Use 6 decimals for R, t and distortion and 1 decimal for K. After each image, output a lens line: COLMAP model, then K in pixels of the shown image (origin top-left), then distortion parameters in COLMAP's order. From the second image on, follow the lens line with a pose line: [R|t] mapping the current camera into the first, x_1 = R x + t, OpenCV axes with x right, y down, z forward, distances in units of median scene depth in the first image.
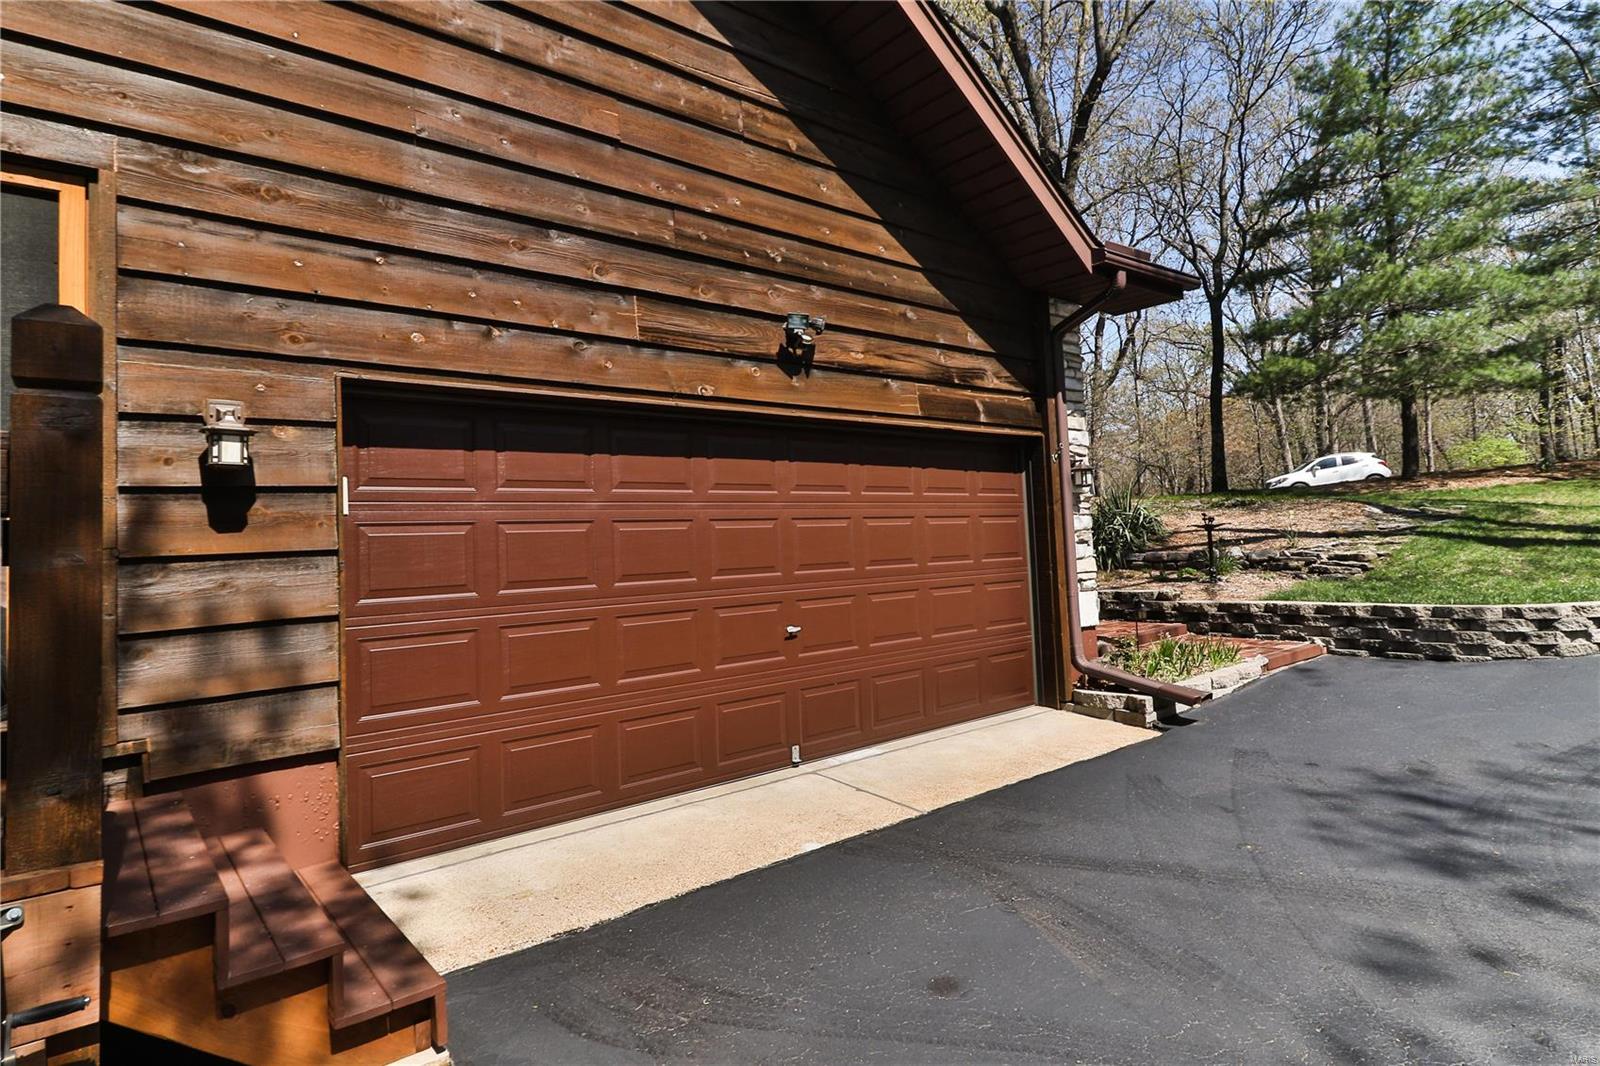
lens RADIAL K [[815.7, 0, 801.5], [0, 815.7, 488.3], [0, 0, 1]] dist [0.027391, 0.000125]
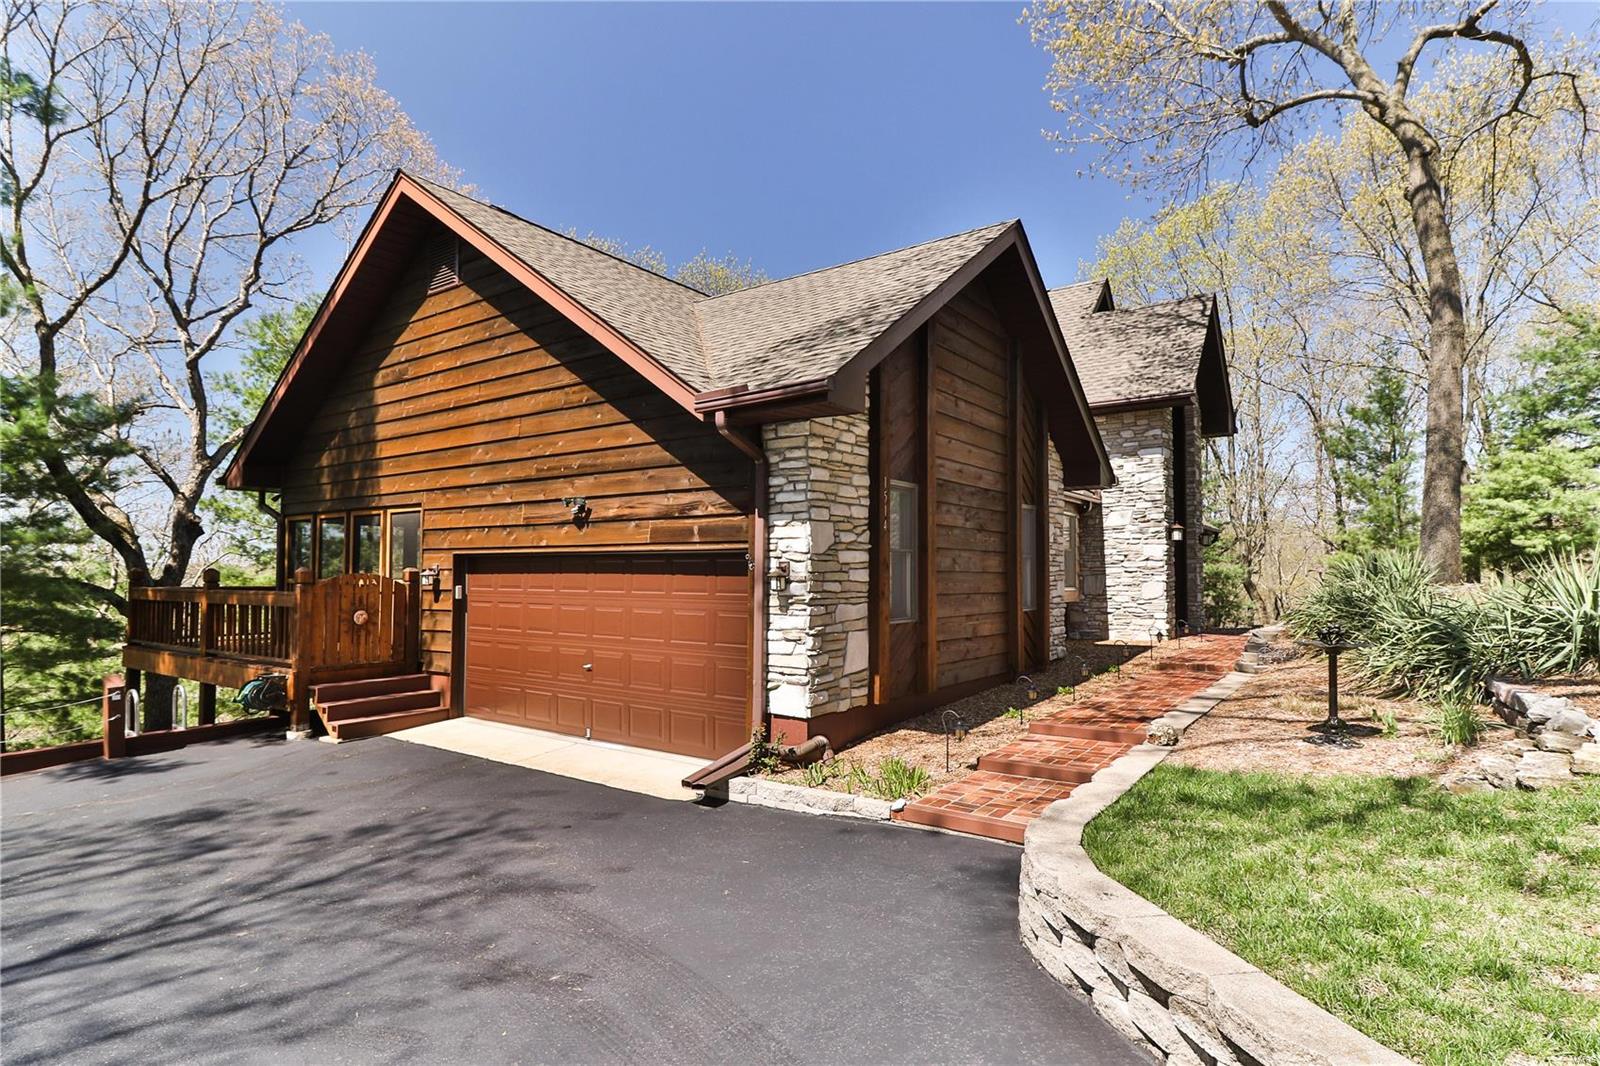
lens RADIAL K [[786.7, 0, 800.0], [0, 786.7, 533.0], [0, 0, 1]] dist [0.025296, -0.000109]
pose [[0.297238, -0.007863, -0.954771, 1.844202], [0.052399, 0.998593, 0.008089, -0.117762], [0.953365, -0.052434, 0.297231, 0.947524]]
